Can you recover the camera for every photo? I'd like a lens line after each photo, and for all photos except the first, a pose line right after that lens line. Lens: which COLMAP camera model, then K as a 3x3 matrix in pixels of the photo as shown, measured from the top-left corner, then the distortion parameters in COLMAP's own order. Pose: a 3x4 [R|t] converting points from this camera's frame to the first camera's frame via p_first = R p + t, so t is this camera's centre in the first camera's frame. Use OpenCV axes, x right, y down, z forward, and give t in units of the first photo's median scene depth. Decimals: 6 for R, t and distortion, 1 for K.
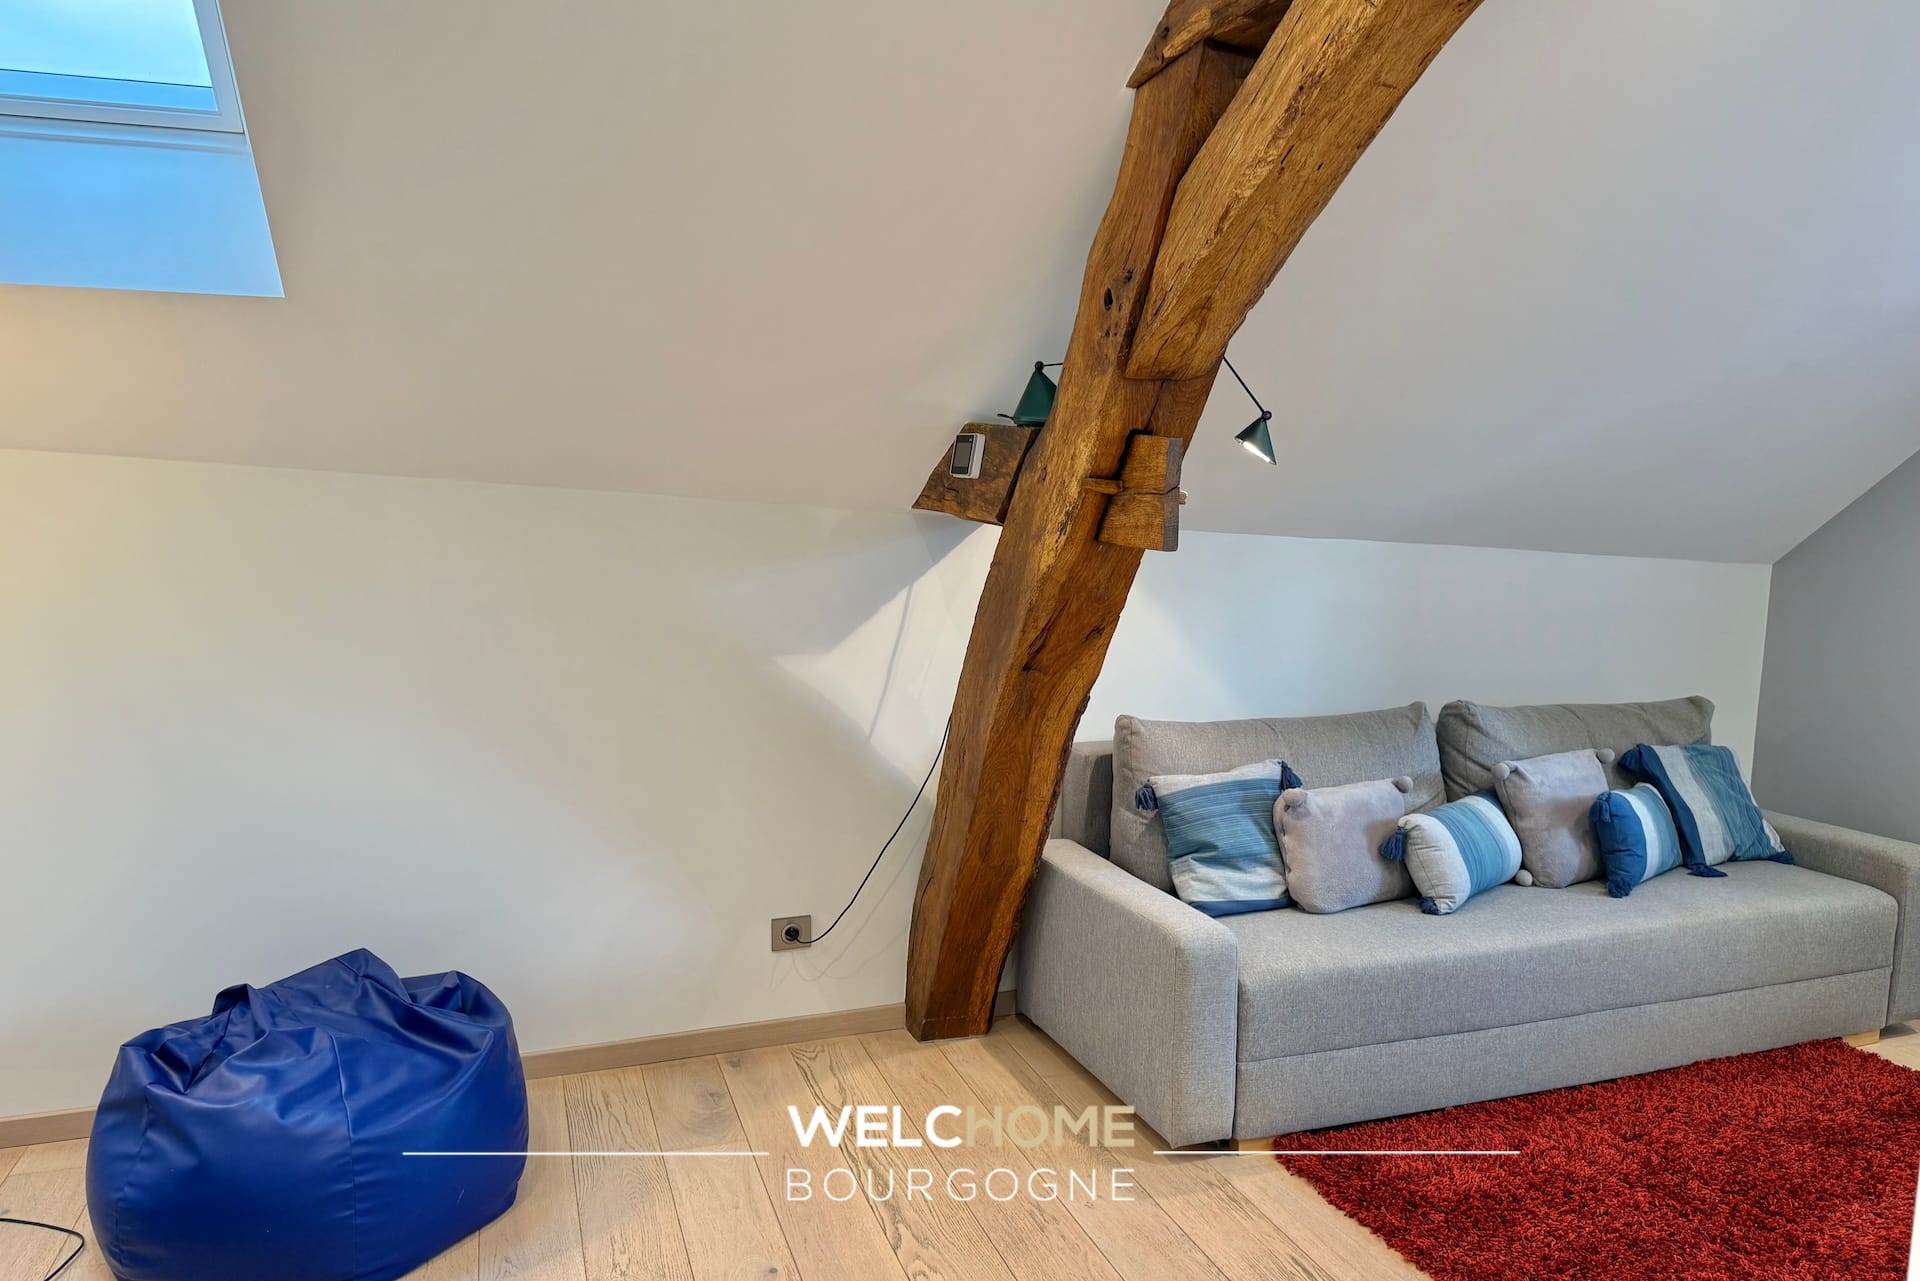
lens RADIAL K [[1363.3, 0, 919.6], [0, 1363.3, 650.6], [0, 0, 1]] dist [0.151847, -0.164680]
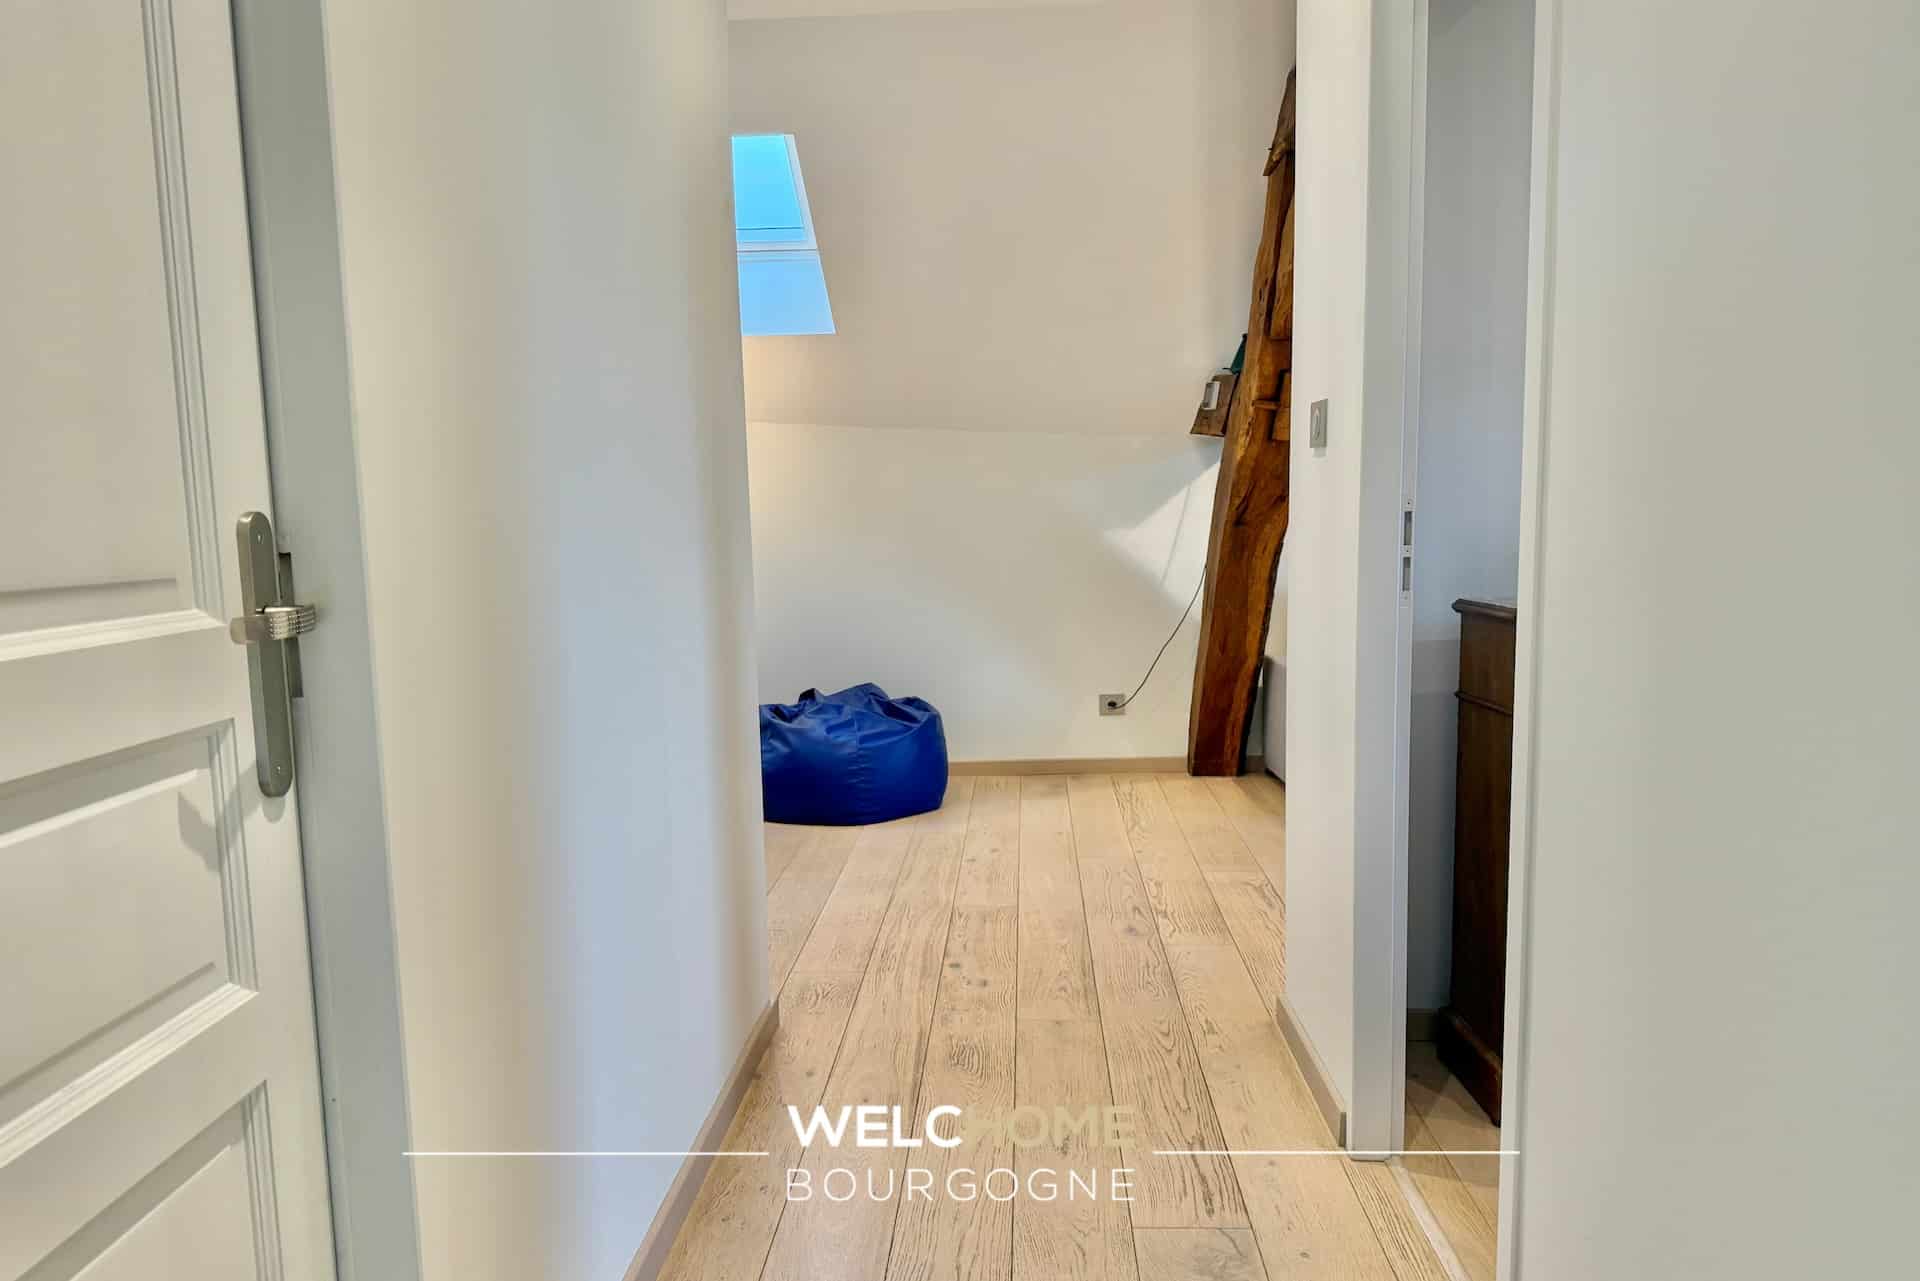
lens RADIAL K [[1363.3, 0, 919.6], [0, 1363.3, 650.6], [0, 0, 1]] dist [0.151847, -0.164680]
pose [[0.927446, 0.019394, -0.373453, 0.350038], [-0.022974, 0.999723, -0.005138, 0.185675], [0.373250, 0.013345, 0.927635, -0.677857]]
